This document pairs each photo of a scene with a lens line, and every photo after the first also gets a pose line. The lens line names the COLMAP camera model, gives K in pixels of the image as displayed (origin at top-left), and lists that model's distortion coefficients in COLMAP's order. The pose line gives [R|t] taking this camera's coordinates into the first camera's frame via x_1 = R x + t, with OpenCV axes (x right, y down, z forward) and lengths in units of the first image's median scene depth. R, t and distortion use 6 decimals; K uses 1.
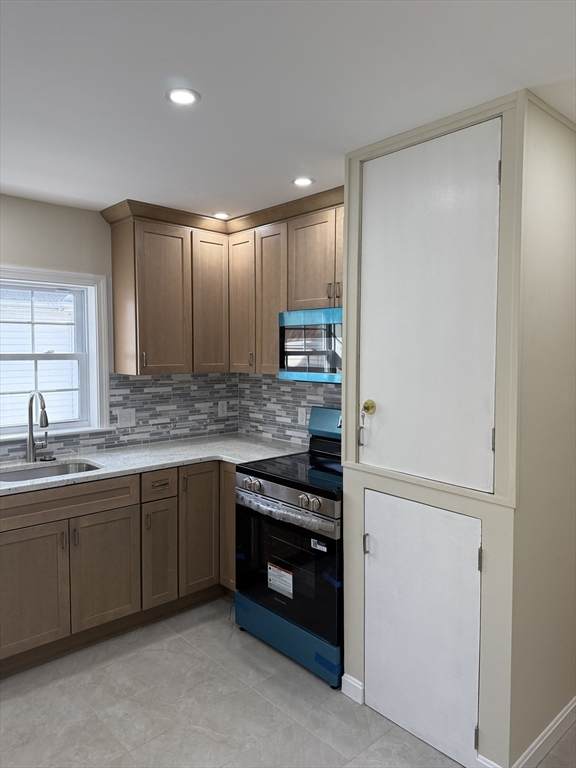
lens RADIAL K [[538.5, 0, 285.6], [0, 538.5, 377.6], [0, 0, 1]] dist [0.052789, -0.056047]
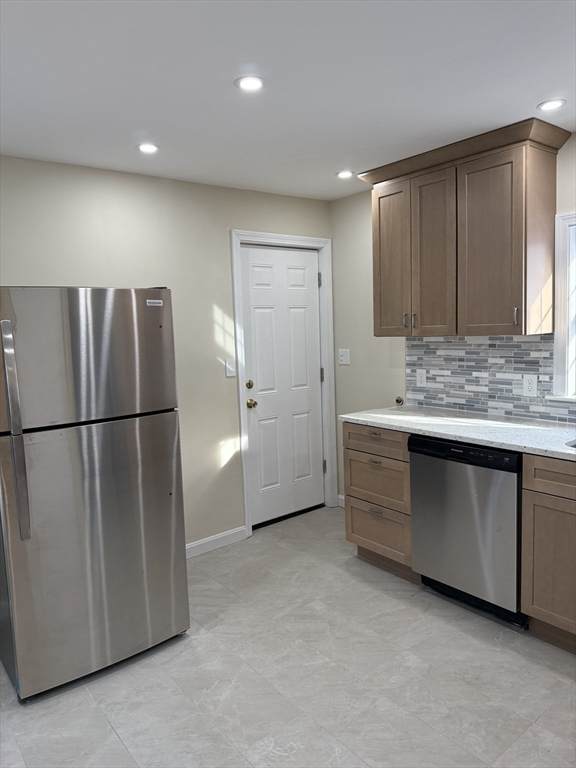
lens RADIAL K [[538.5, 0, 282.4], [0, 538.5, 381.0], [0, 0, 1]] dist [0.052789, -0.056047]
pose [[-0.064774, 0.108373, -0.991998, 0.412001], [-0.017485, 0.993810, 0.109713, -0.010788], [0.997747, 0.024452, -0.062478, 0.549925]]
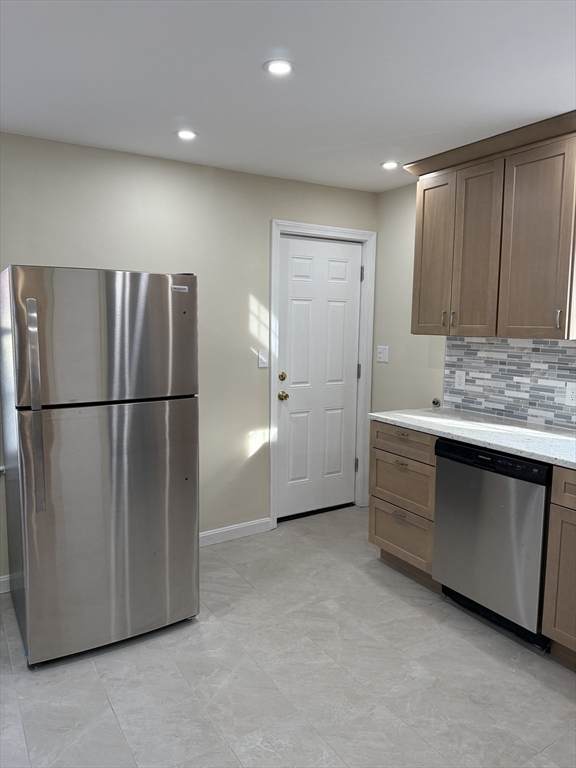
lens RADIAL K [[538.5, 0, 282.9], [0, 538.5, 379.3], [0, 0, 1]] dist [0.052789, -0.056047]
pose [[-0.176542, 0.108140, -0.978335, 0.389896], [-0.064075, 0.990576, 0.121055, -0.007252], [0.982205, 0.084058, -0.167949, 0.612665]]
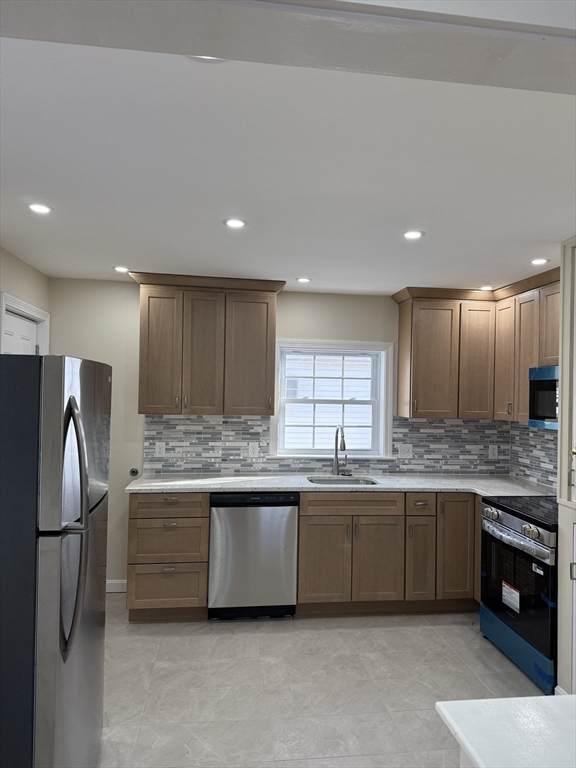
lens RADIAL K [[538.5, 0, 286.3], [0, 538.5, 382.3], [0, 0, 1]] dist [0.052789, -0.056047]
pose [[0.816991, 0.003972, -0.576637, 0.270432], [-0.049510, 0.996767, -0.063282, 0.008457], [0.574521, 0.080250, 0.814546, -0.277814]]
